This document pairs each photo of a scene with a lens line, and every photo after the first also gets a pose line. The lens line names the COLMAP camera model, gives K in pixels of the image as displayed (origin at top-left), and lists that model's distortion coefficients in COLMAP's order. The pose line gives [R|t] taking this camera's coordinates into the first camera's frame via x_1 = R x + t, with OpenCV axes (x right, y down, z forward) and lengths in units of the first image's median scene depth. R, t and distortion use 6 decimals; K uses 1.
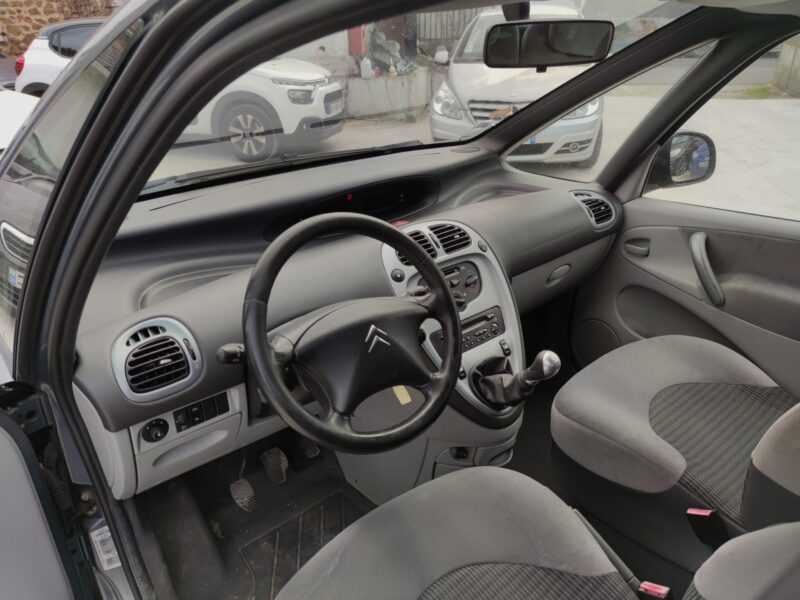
lens RADIAL K [[618.5, 0, 403.2], [0, 618.5, 303.3], [0, 0, 1]] dist [0.046303, -0.011753]
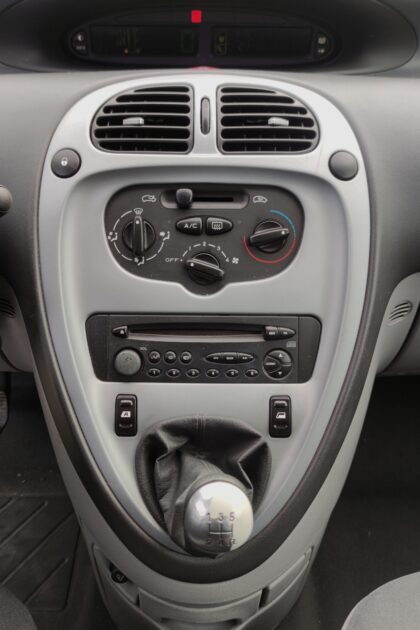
lens RADIAL K [[598.5, 0, 204.2], [0, 598.5, 314.1], [0, 0, 1]] dist [0.037579, -0.005058]
pose [[0.751646, 0.383889, -0.536337, 0.314645], [-0.297734, 0.923085, 0.243450, -0.073025], [0.588542, -0.023303, 0.808130, 0.649070]]
